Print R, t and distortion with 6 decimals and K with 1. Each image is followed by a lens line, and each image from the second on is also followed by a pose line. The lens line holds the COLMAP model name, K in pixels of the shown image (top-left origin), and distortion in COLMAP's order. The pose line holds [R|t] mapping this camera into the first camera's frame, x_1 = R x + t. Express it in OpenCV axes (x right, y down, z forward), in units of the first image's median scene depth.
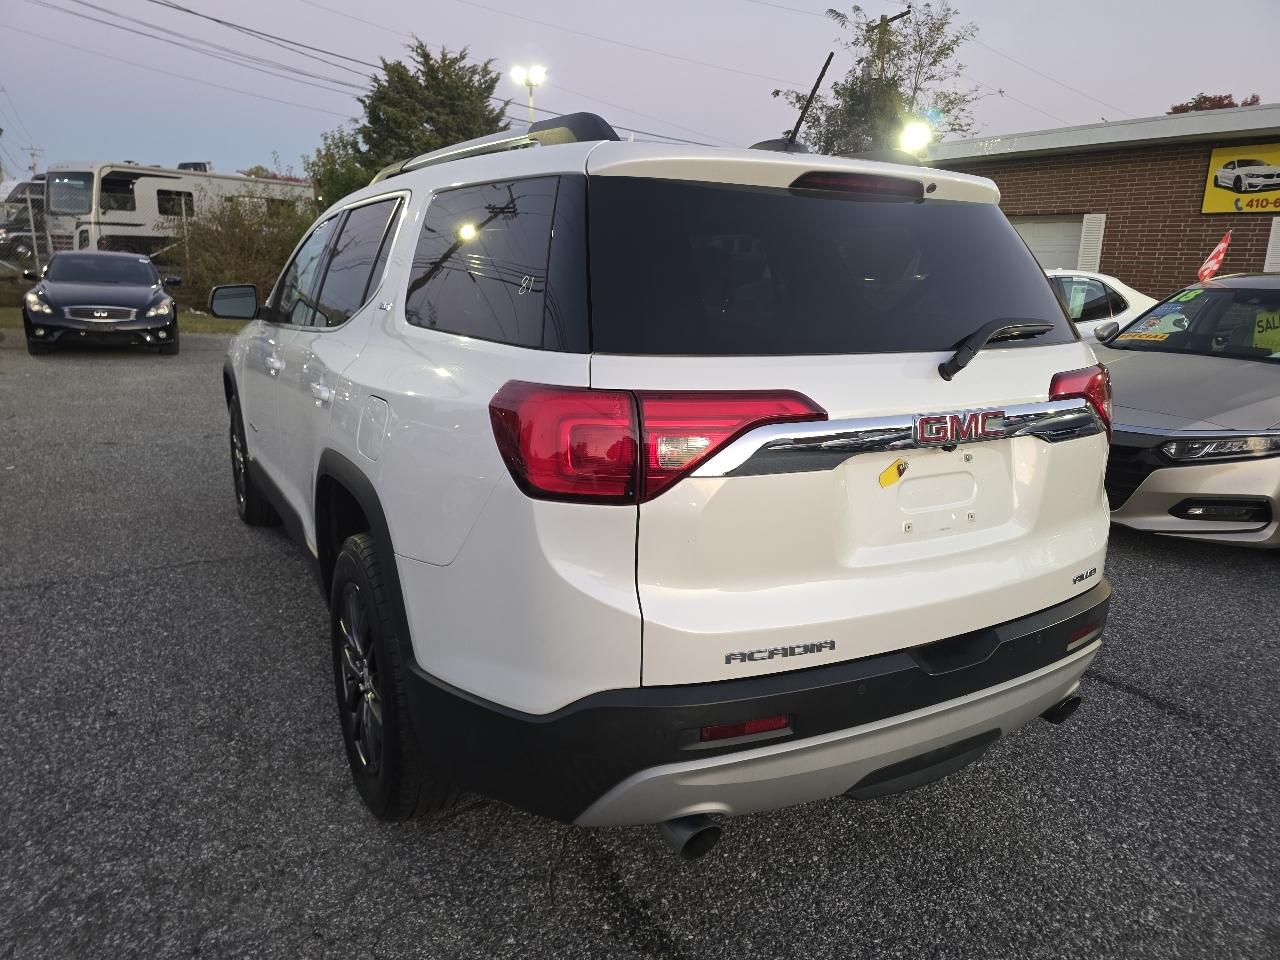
lens RADIAL K [[854.1, 0, 630.4], [0, 854.1, 460.8], [0, 0, 1]] dist [0.065447, -0.056751]
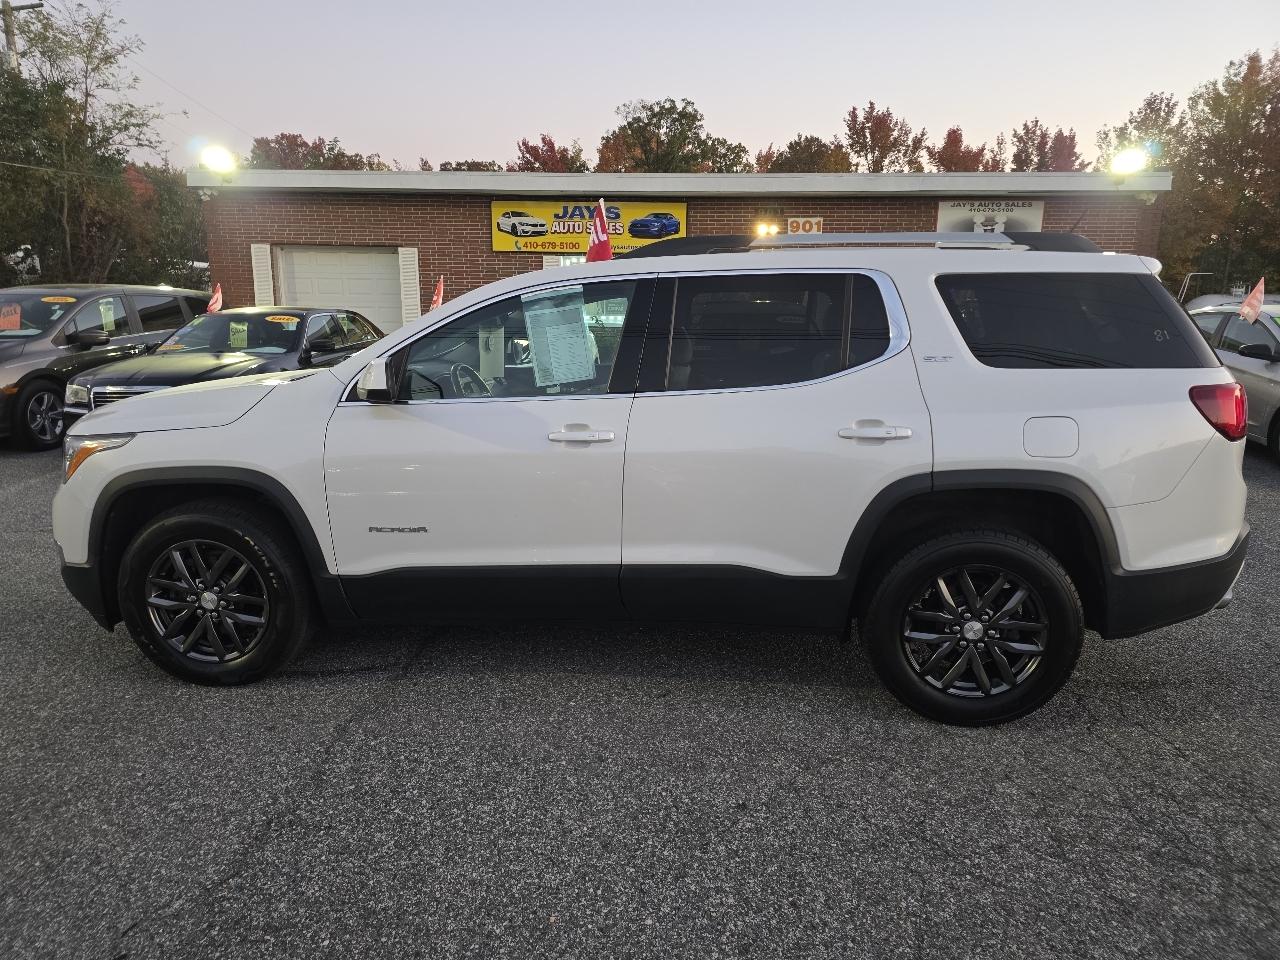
lens RADIAL K [[854.1, 0, 630.4], [0, 854.1, 460.8], [0, 0, 1]] dist [0.065447, -0.056751]
pose [[0.580328, -0.177309, 0.794847, -0.221351], [0.192454, 0.978225, 0.077702, -0.029530], [-0.791316, 0.107879, 0.601815, 0.078574]]
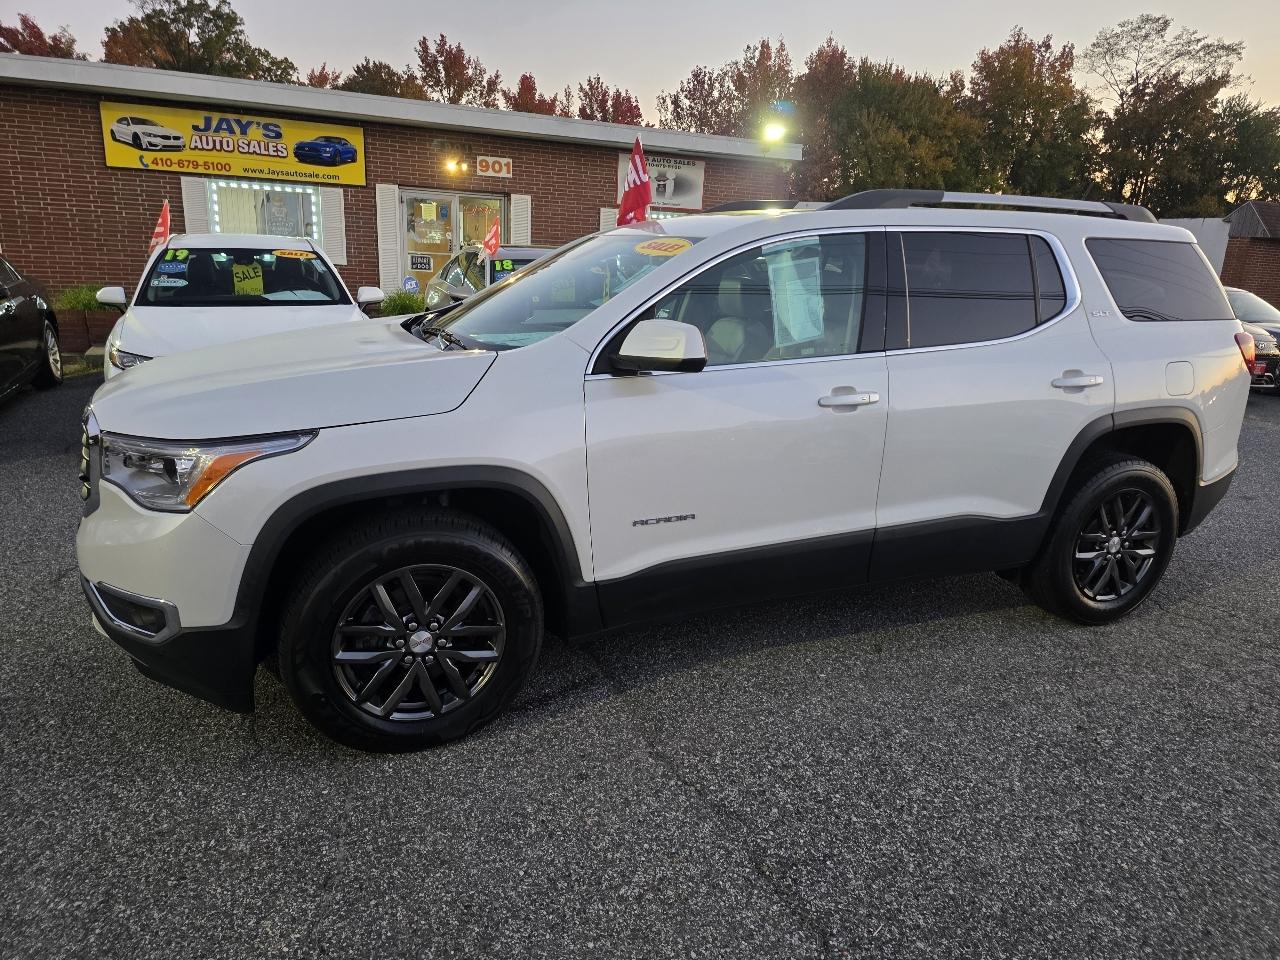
lens RADIAL K [[859.9, 0, 648.8], [0, 859.9, 476.8], [0, 0, 1]] dist [0.065832, -0.063132]
pose [[0.111474, -0.275350, 0.954859, -0.257923], [0.188434, 0.949273, 0.251741, -0.059565], [-0.975739, 0.151866, 0.157705, 0.211175]]
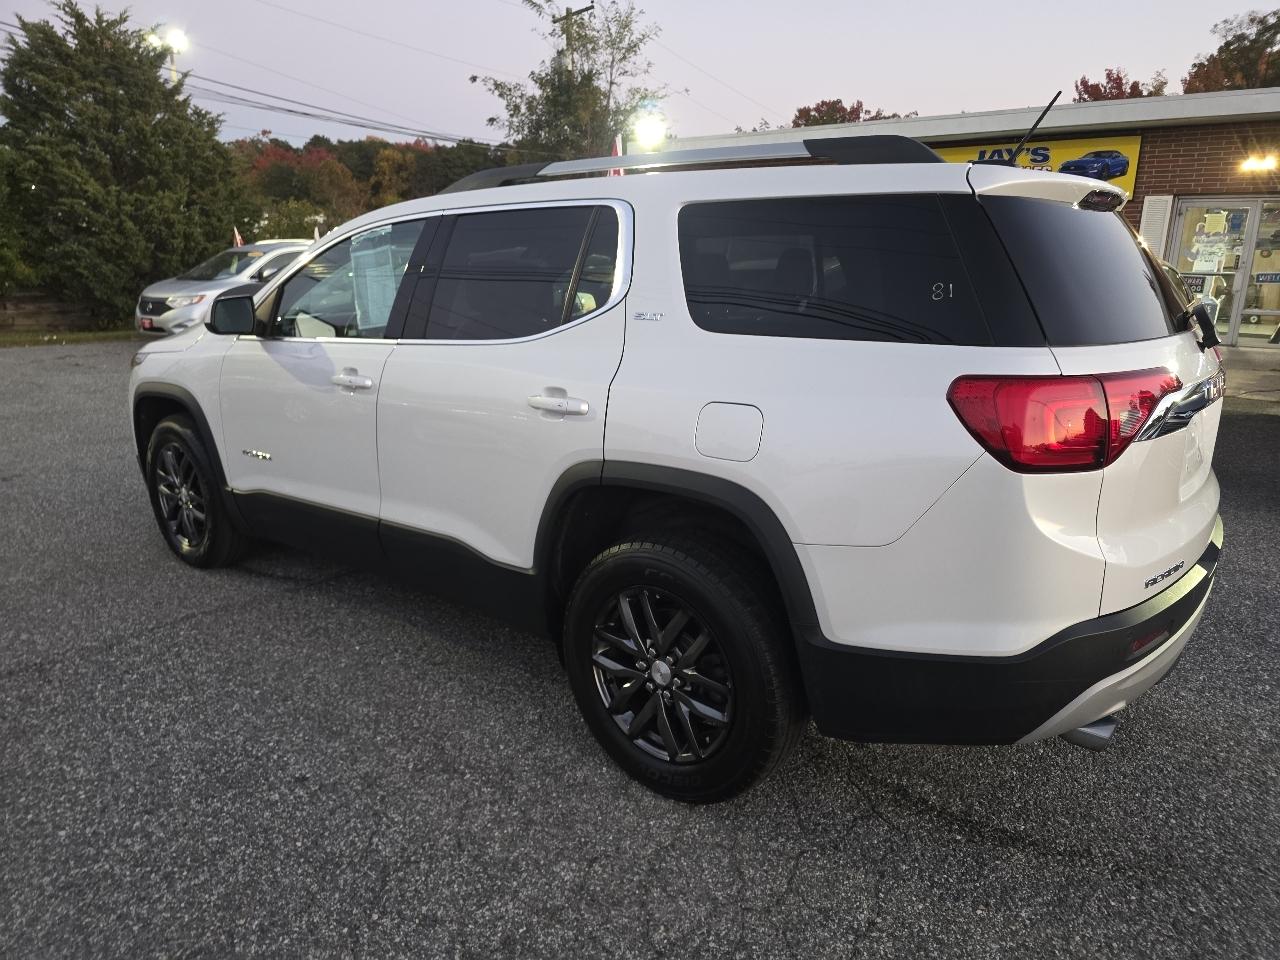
lens RADIAL K [[861.4, 0, 635.7], [0, 861.4, 476.1], [0, 0, 1]] dist [0.053386, -0.051139]
pose [[0.933192, -0.107350, 0.342971, -0.089895], [0.097770, 0.994184, 0.045156, -0.005093], [-0.345824, -0.008607, 0.938260, 0.005273]]
